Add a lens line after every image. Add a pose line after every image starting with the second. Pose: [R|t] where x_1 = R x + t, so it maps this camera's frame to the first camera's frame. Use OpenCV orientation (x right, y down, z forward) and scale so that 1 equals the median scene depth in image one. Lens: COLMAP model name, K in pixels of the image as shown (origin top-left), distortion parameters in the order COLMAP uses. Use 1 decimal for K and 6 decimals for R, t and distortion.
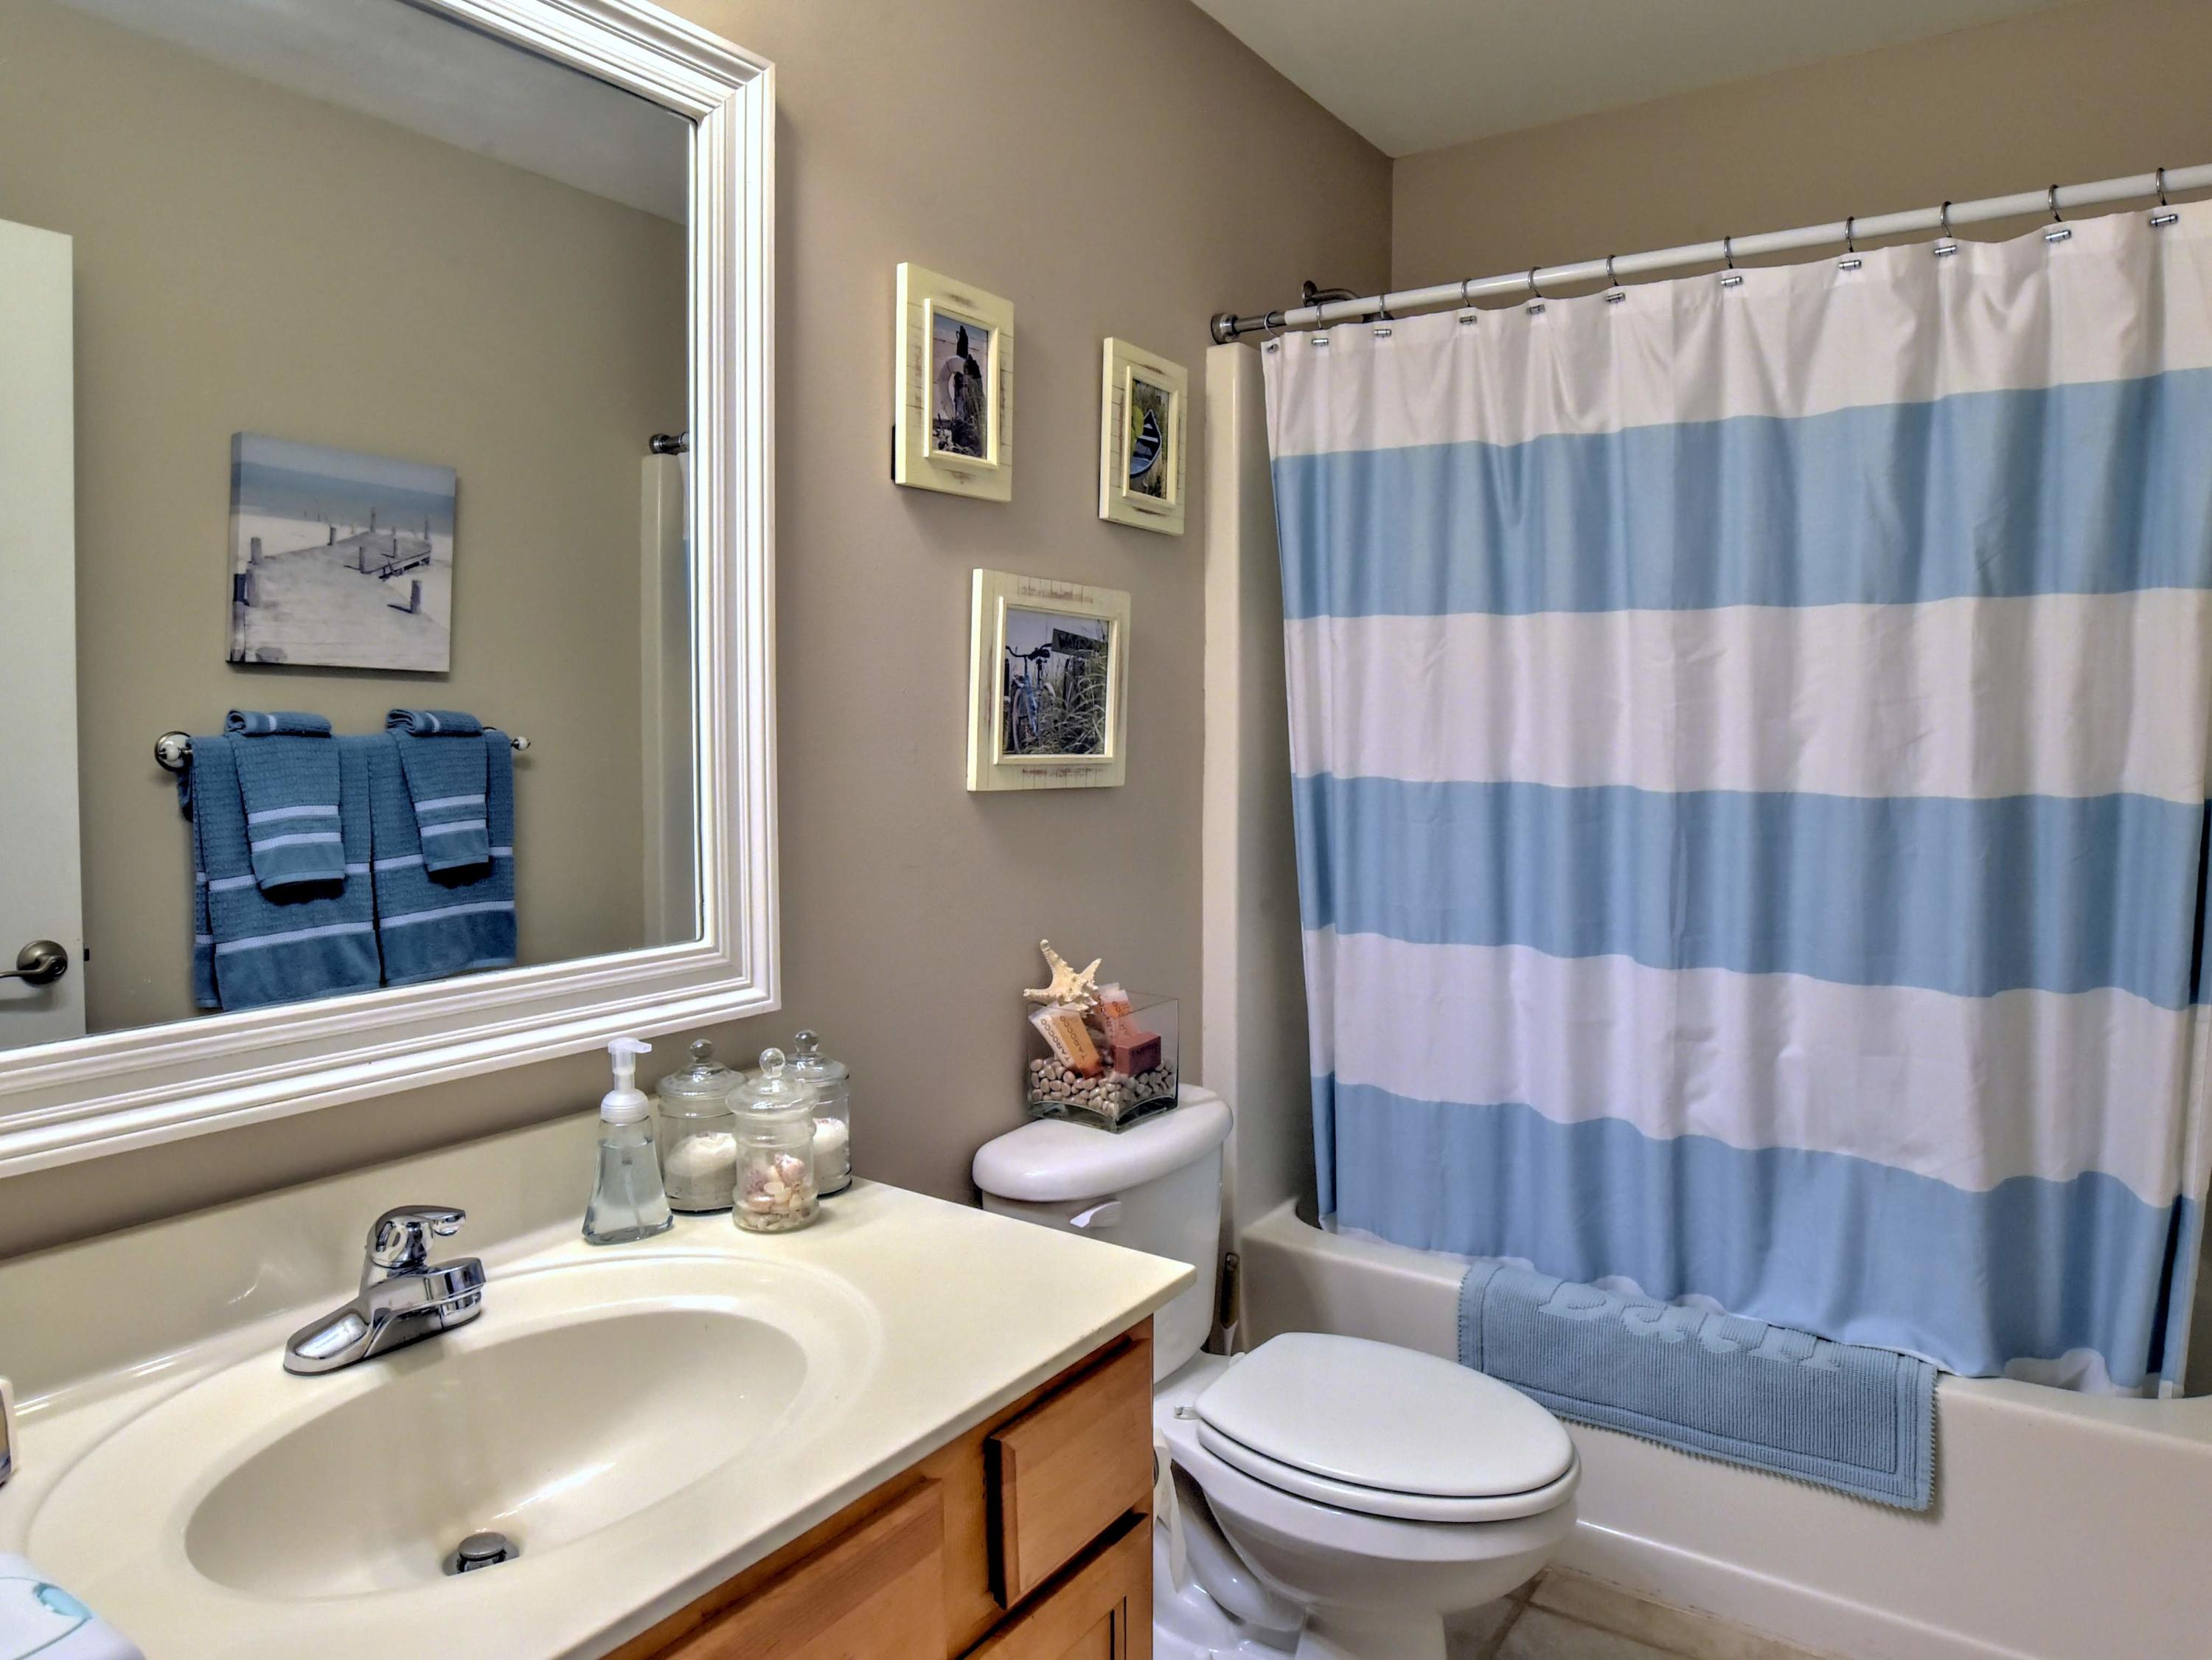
lens RADIAL K [[1404.4, 0, 1119.8], [0, 1404.4, 775.6], [0, 0, 1]] dist [-0.080323, 0.033196]
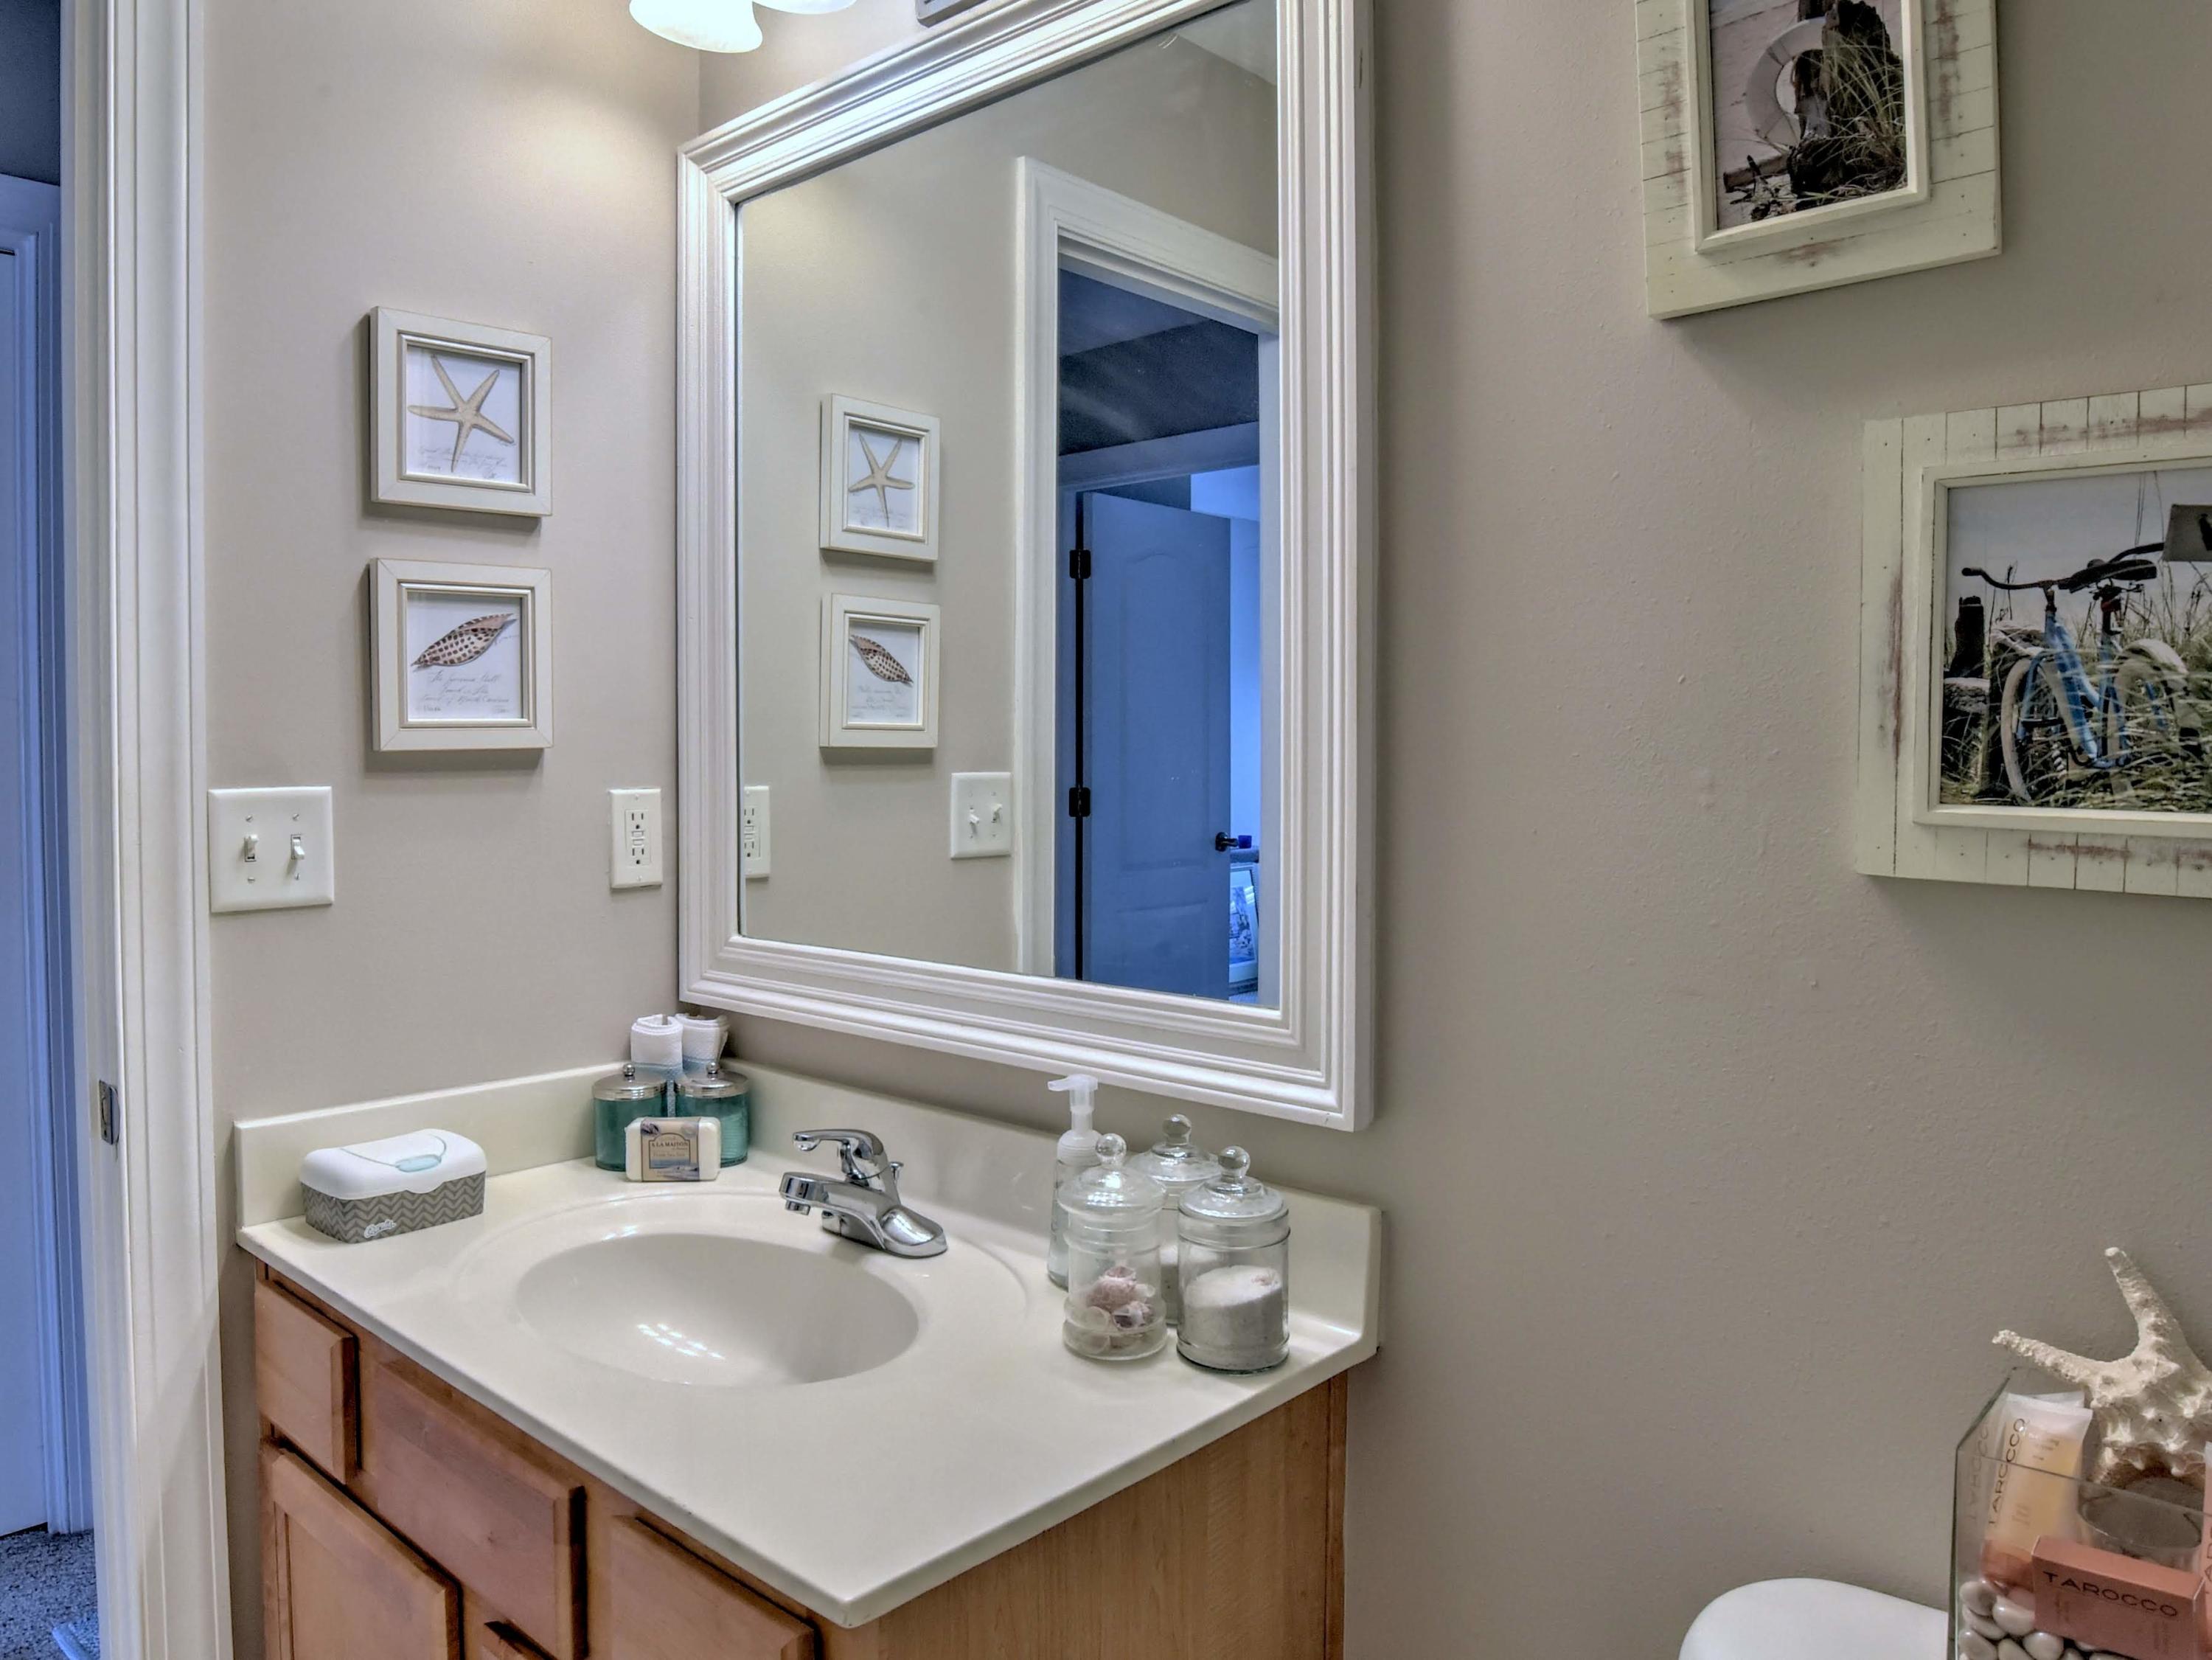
lens RADIAL K [[1514.6, 0, 1049.4], [0, 1514.6, 828.0], [0, 0, 1]] dist [-0.047640, 0.000967]
pose [[-0.149198, 0.044689, -0.987797, 0.451520], [-0.042149, 0.997783, 0.051508, -0.019988], [0.987909, 0.049320, -0.146983, 0.779886]]
